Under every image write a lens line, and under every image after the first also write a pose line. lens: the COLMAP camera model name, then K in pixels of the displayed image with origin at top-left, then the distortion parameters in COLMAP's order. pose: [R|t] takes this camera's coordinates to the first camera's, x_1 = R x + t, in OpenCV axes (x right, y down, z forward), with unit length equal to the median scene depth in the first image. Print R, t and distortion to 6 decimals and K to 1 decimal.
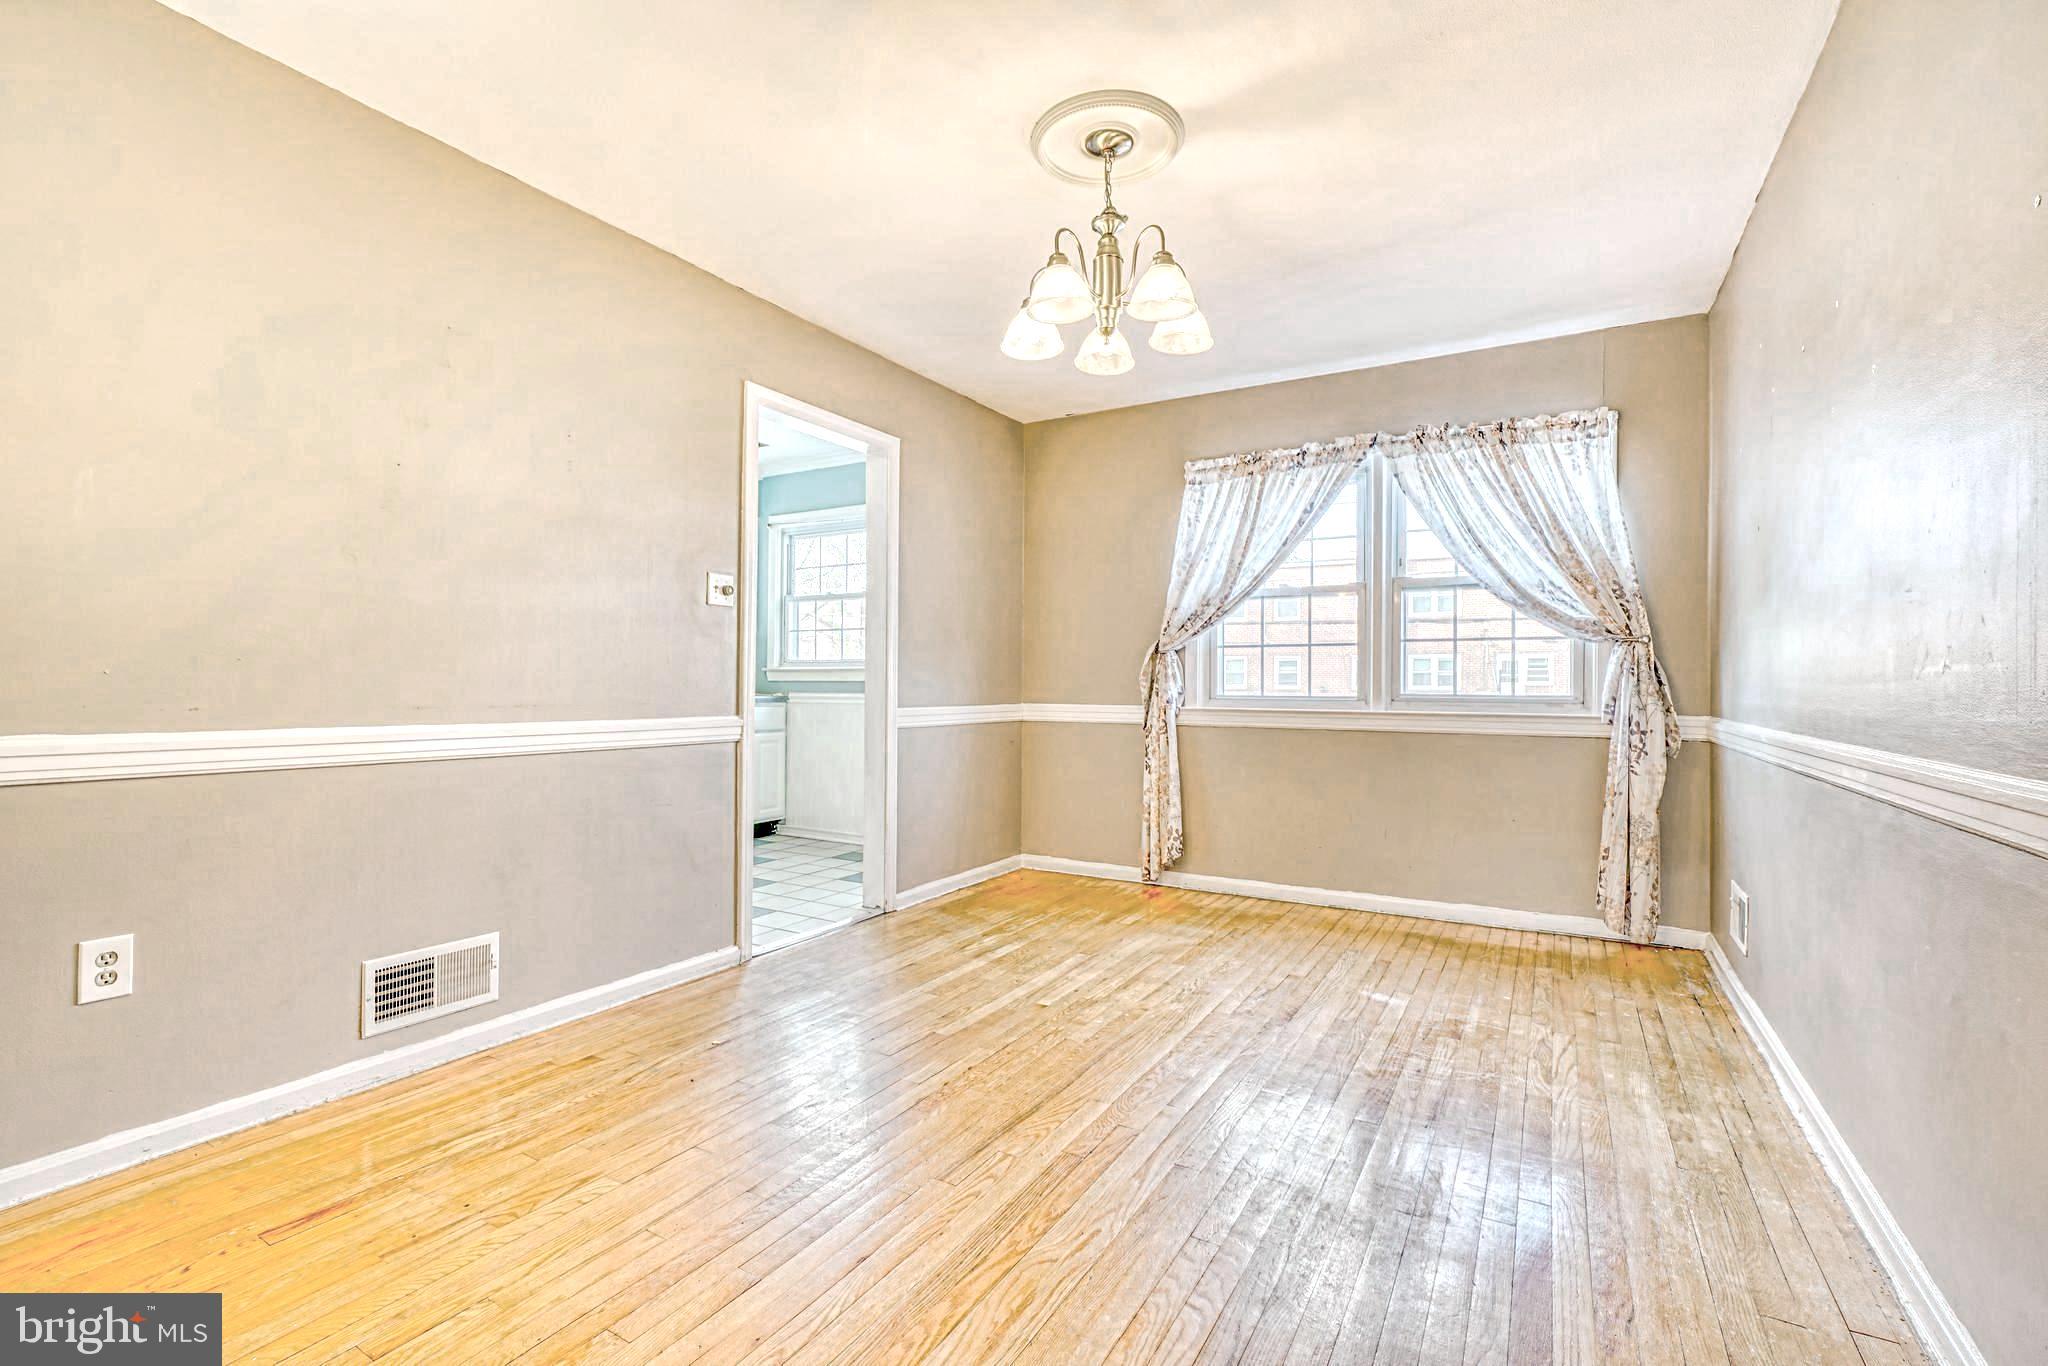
lens RADIAL K [[889.5, 0, 1024.0], [0, 889.5, 683.0], [0, 0, 1]] dist [-0.022817, 0.000151]
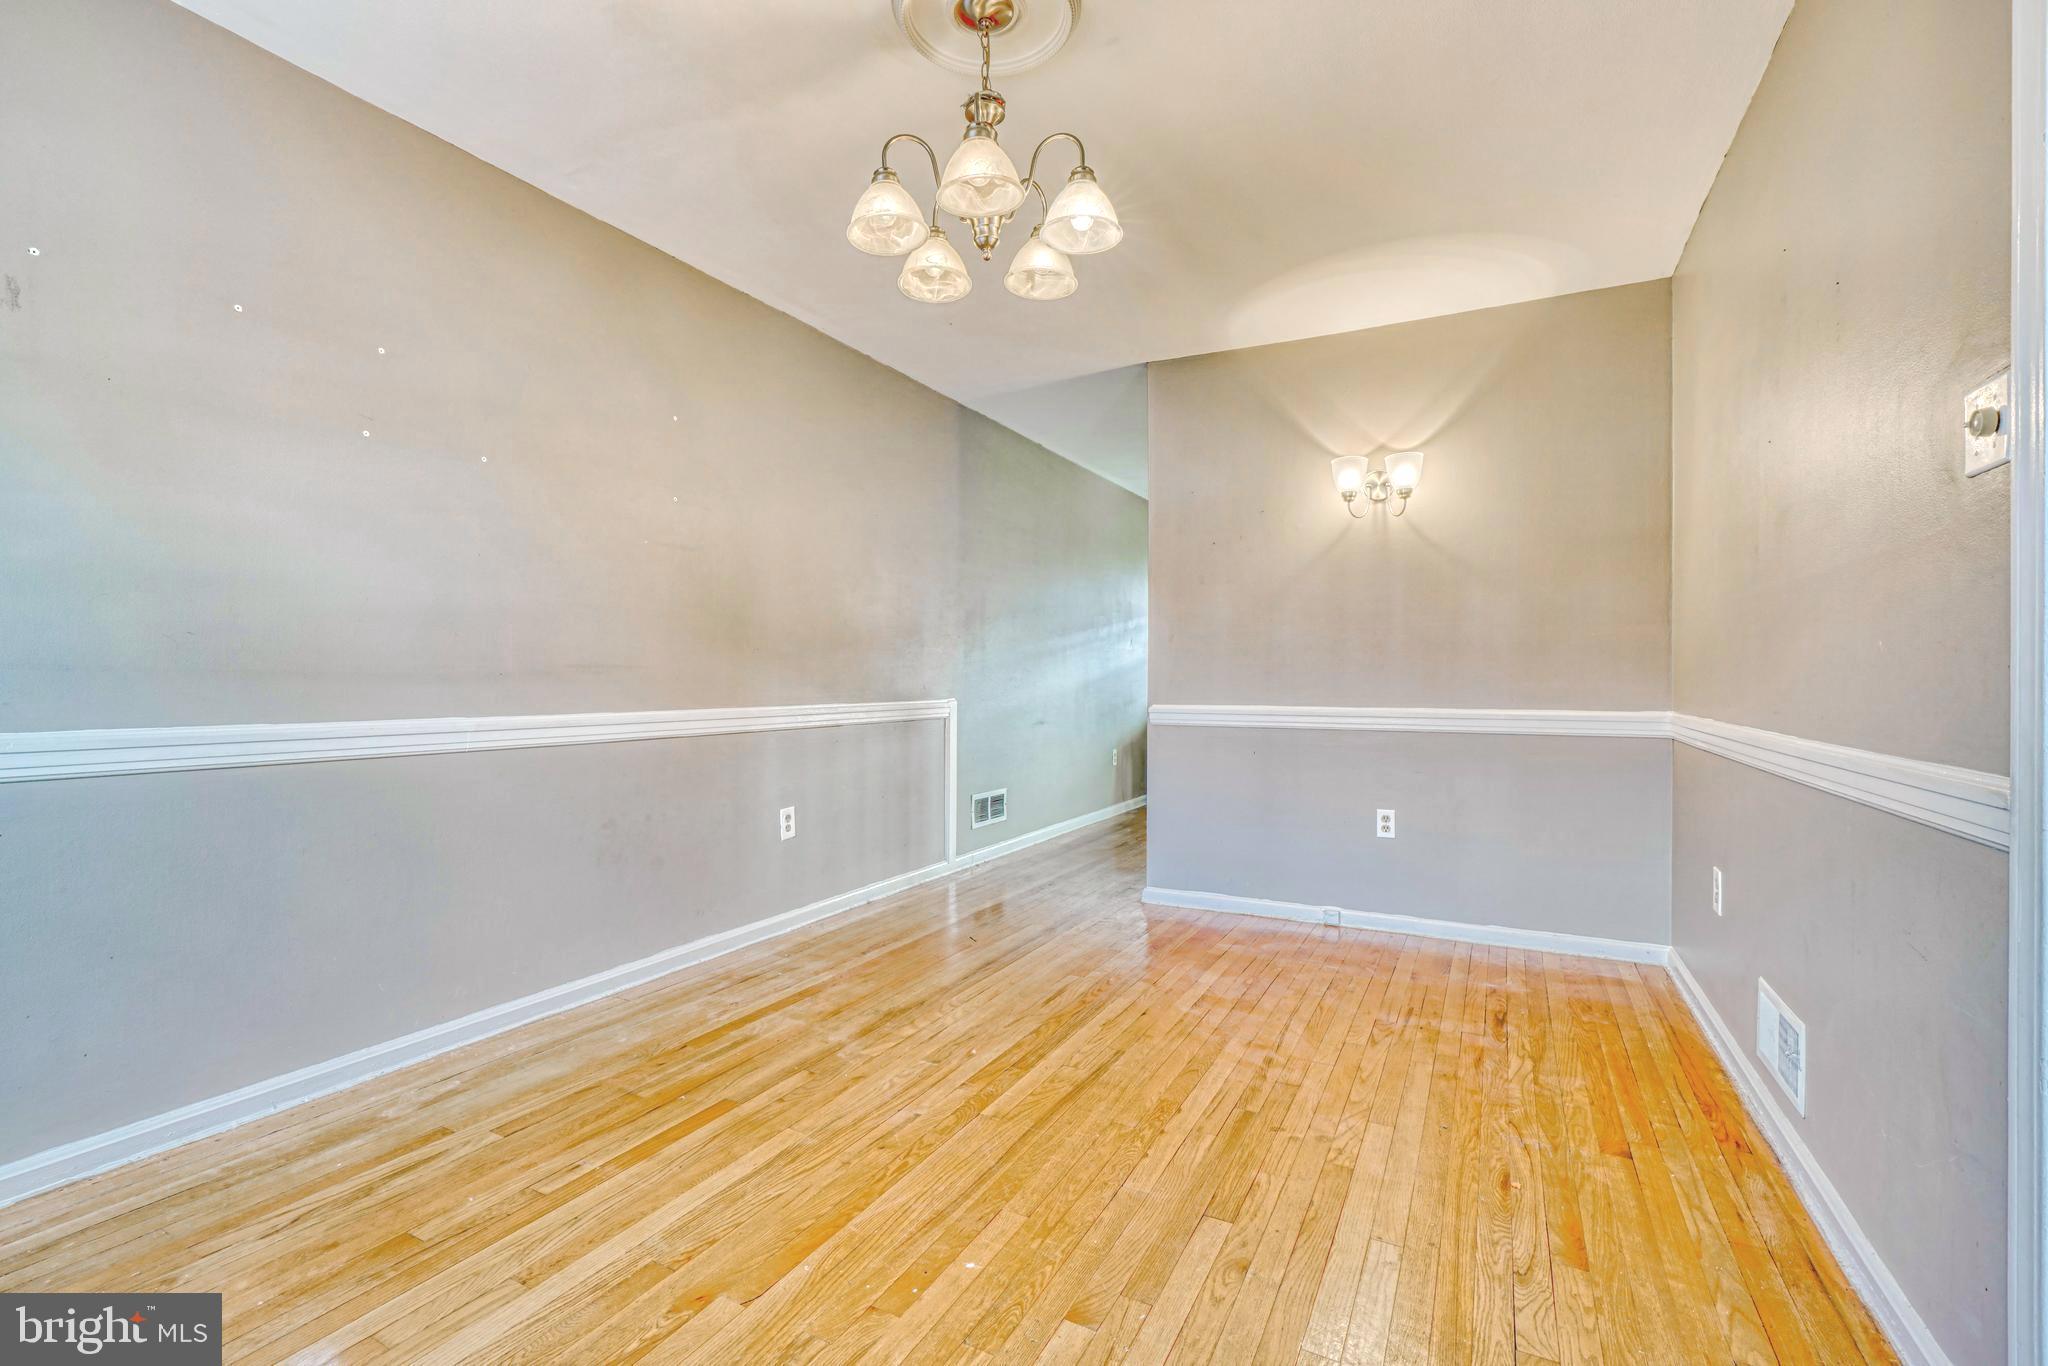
lens RADIAL K [[889.5, 0, 1024.0], [0, 889.5, 683.0], [0, 0, 1]] dist [-0.022817, 0.000151]
pose [[-0.998733, -0.012202, -0.048825, 0.112413], [-0.011987, 0.999917, -0.004700, 0.012841], [0.048878, -0.004109, -0.998796, 2.130548]]
